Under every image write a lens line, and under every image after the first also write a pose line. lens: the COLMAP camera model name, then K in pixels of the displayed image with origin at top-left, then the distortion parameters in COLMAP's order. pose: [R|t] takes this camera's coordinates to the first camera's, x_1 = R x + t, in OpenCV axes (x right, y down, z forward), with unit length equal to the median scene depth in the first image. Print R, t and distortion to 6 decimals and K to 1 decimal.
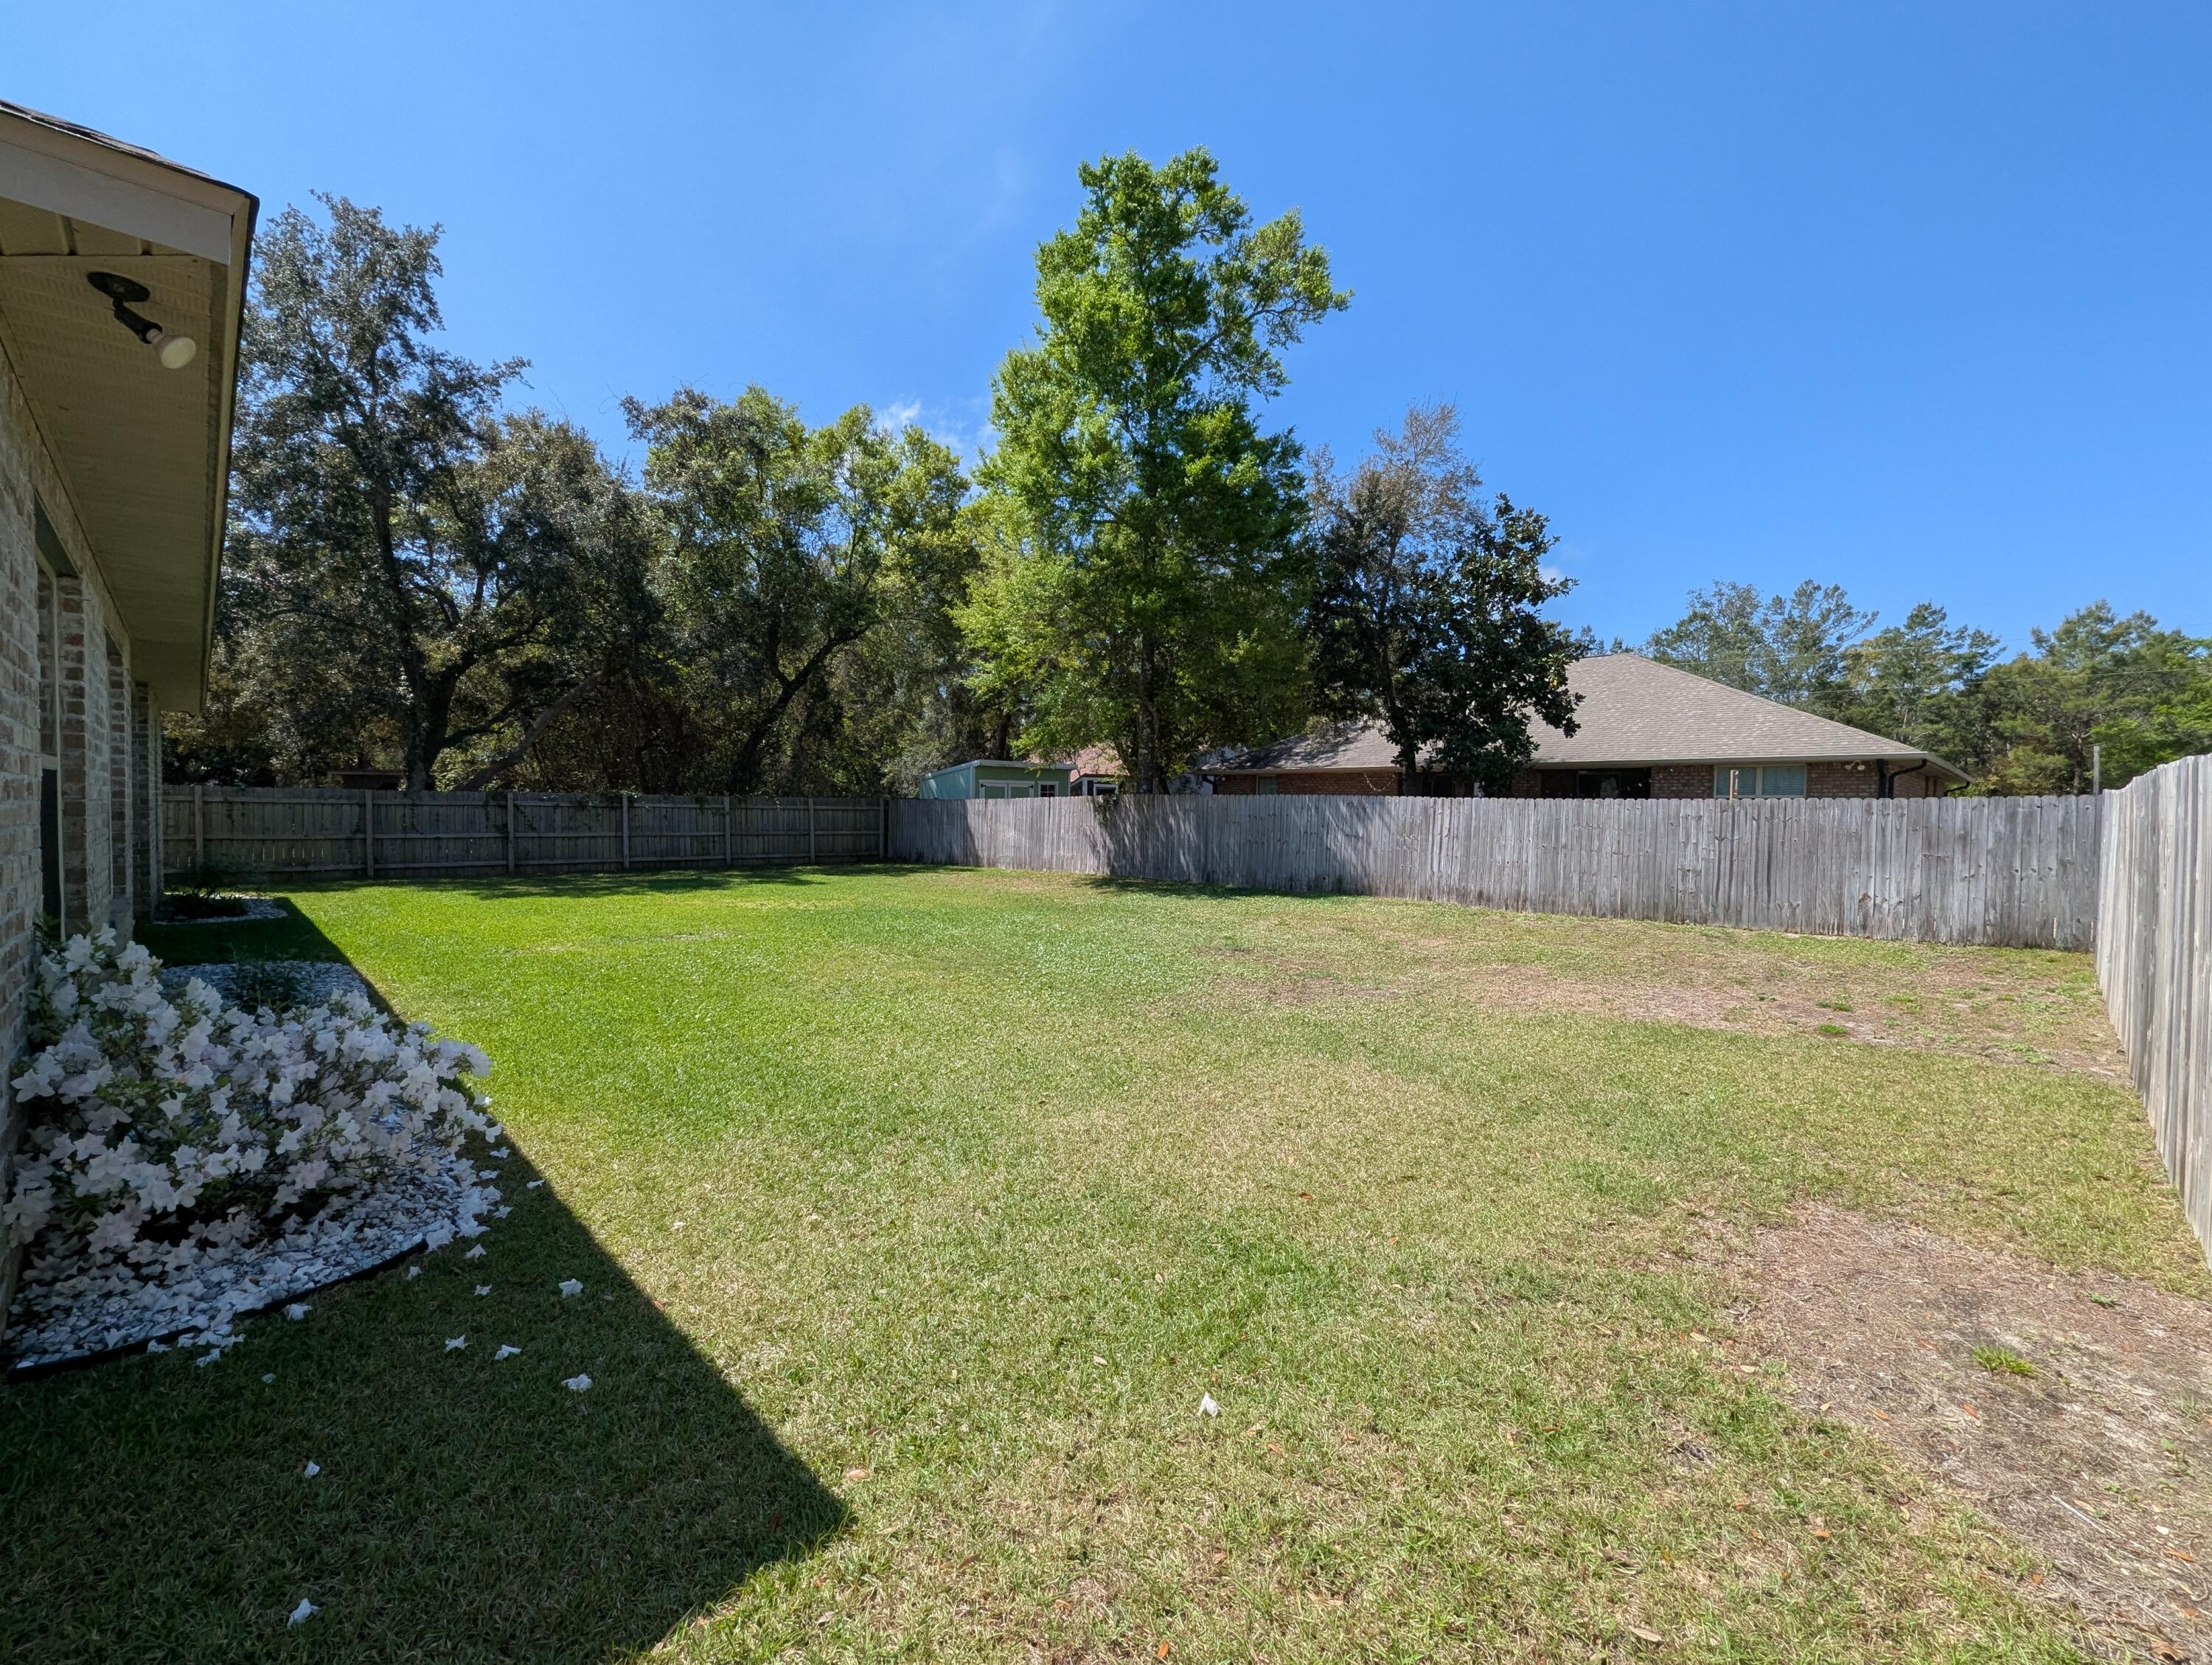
lens RADIAL K [[906.8, 0, 1106.0], [0, 906.8, 832.5], [0, 0, 1]] dist [-0.002840, -0.000328]
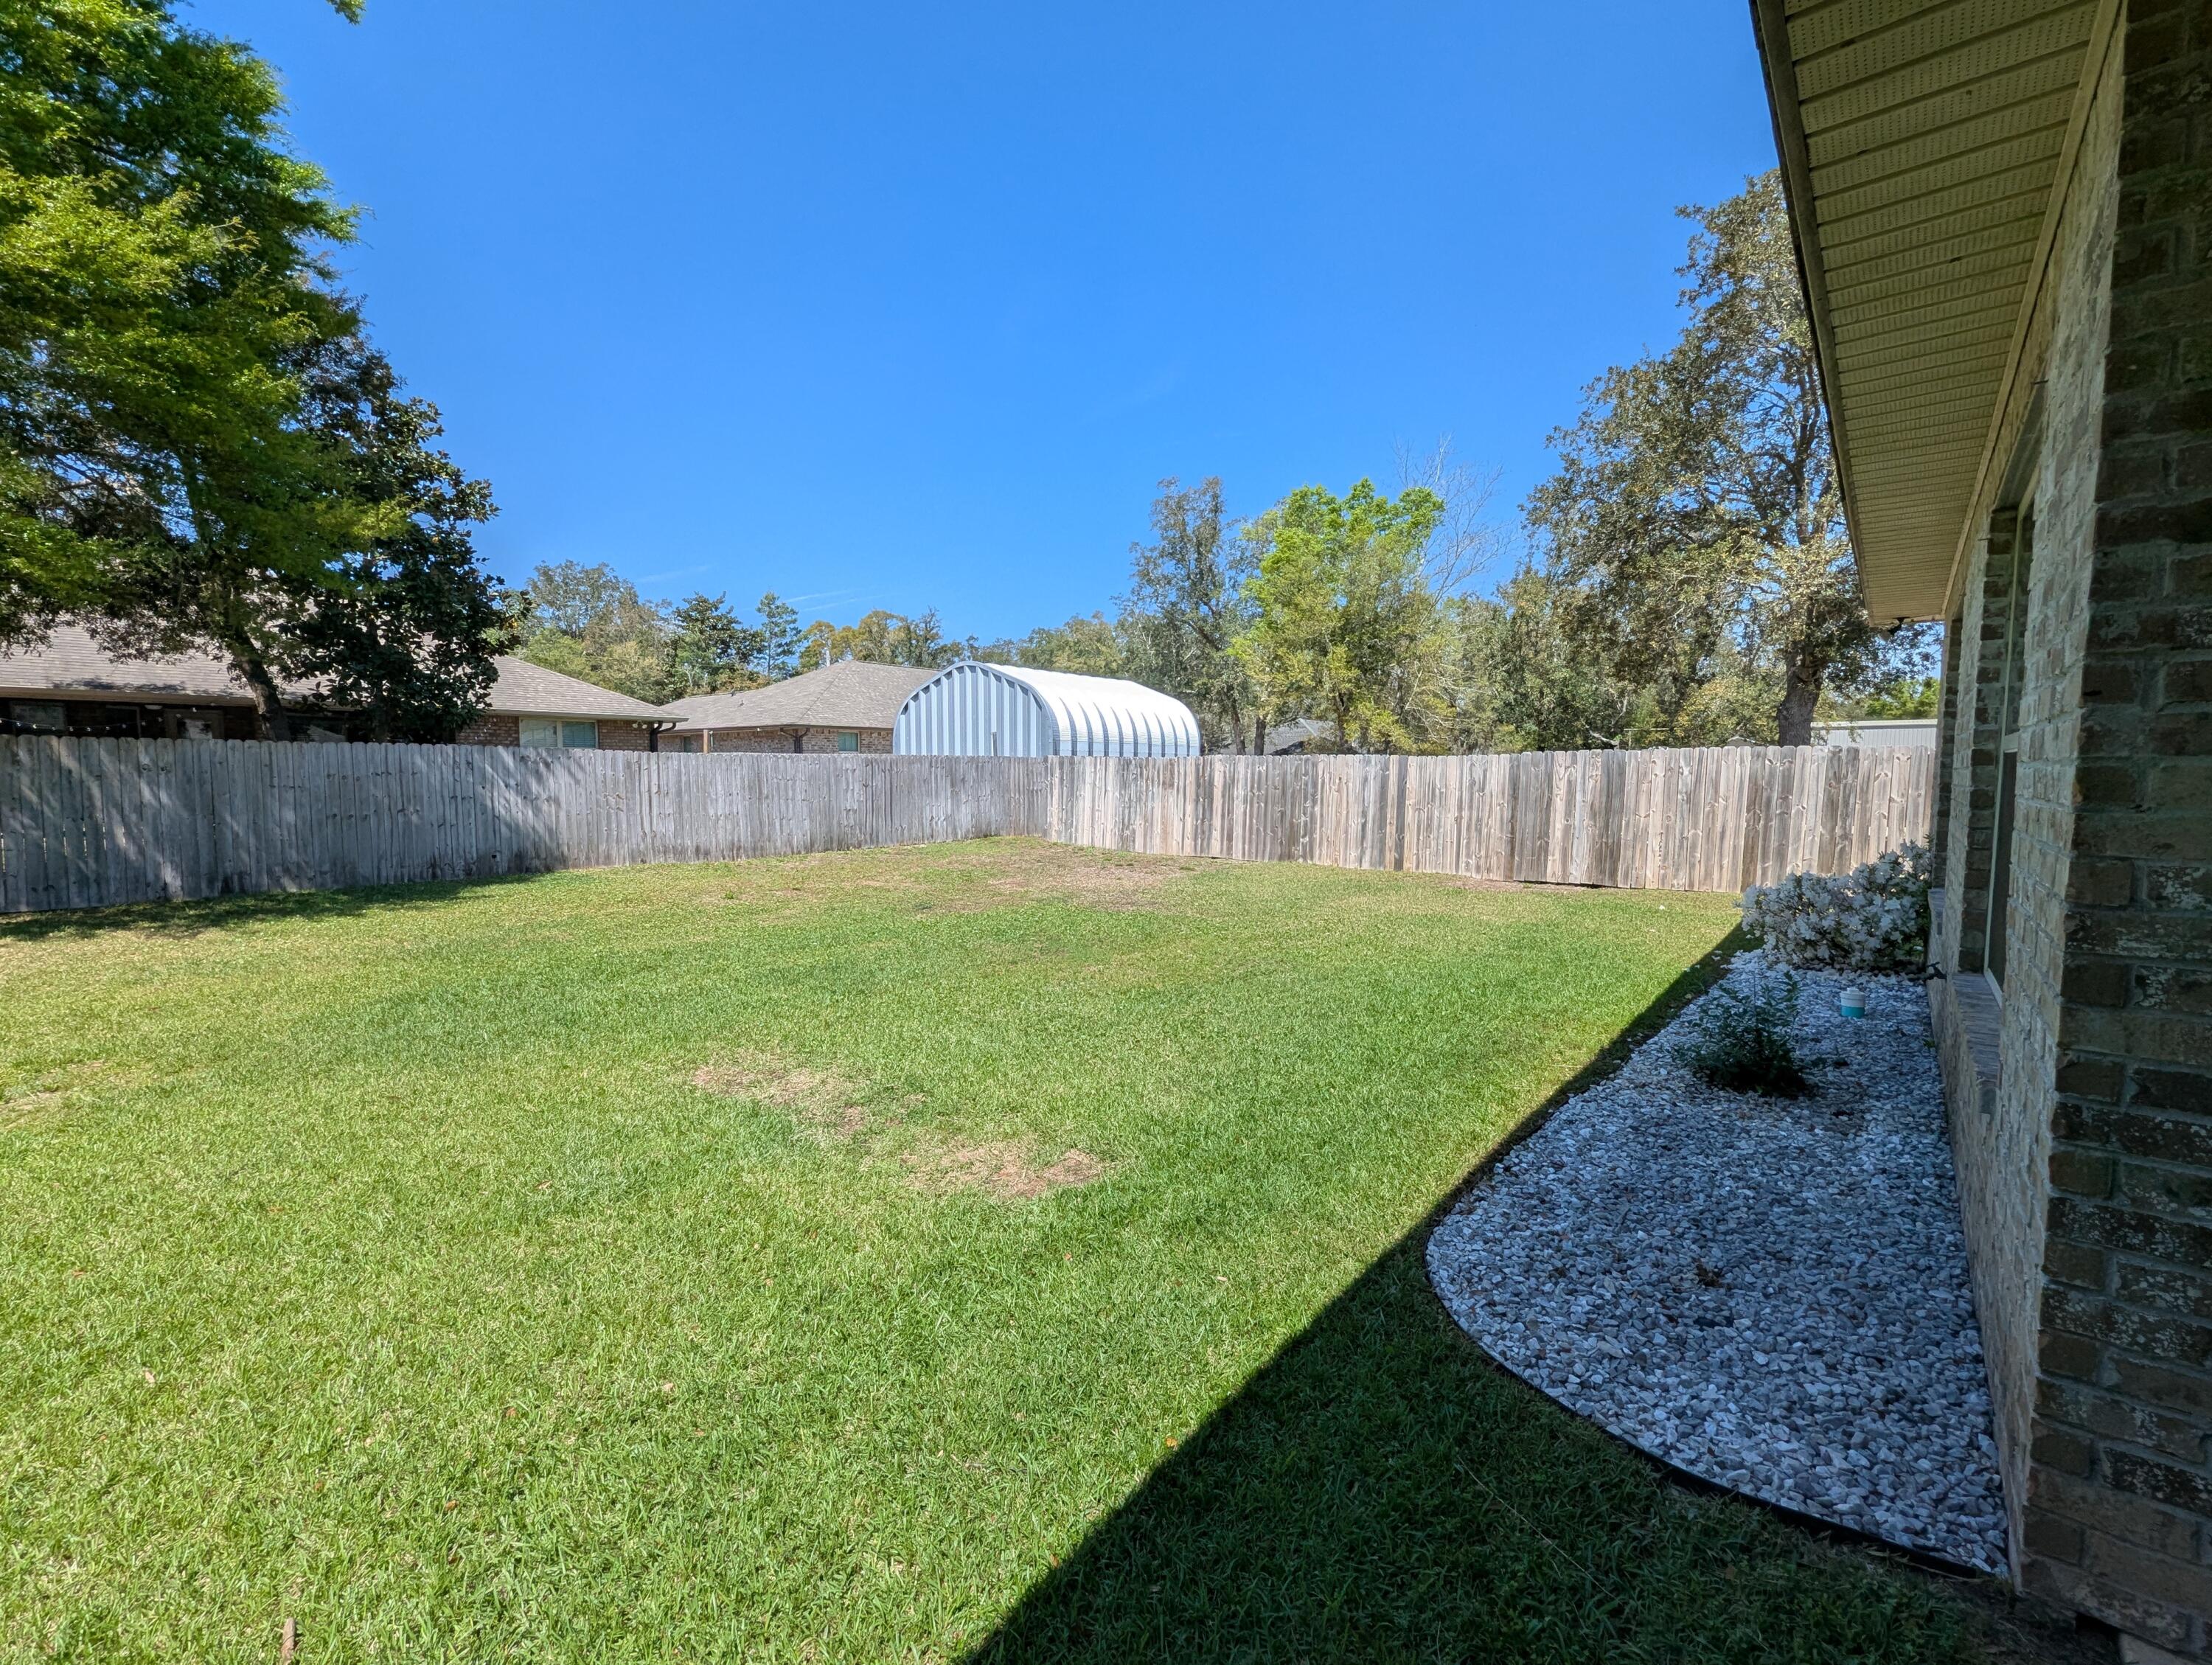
lens RADIAL K [[920.2, 0, 1113.7], [0, 920.2, 836.2], [0, 0, 1]] dist [0.001268, -0.000658]
pose [[-0.074064, -0.084775, 0.993644, -0.606330], [0.021336, 0.996017, 0.086568, -0.023664], [-0.997025, 0.027612, -0.071961, 0.591946]]
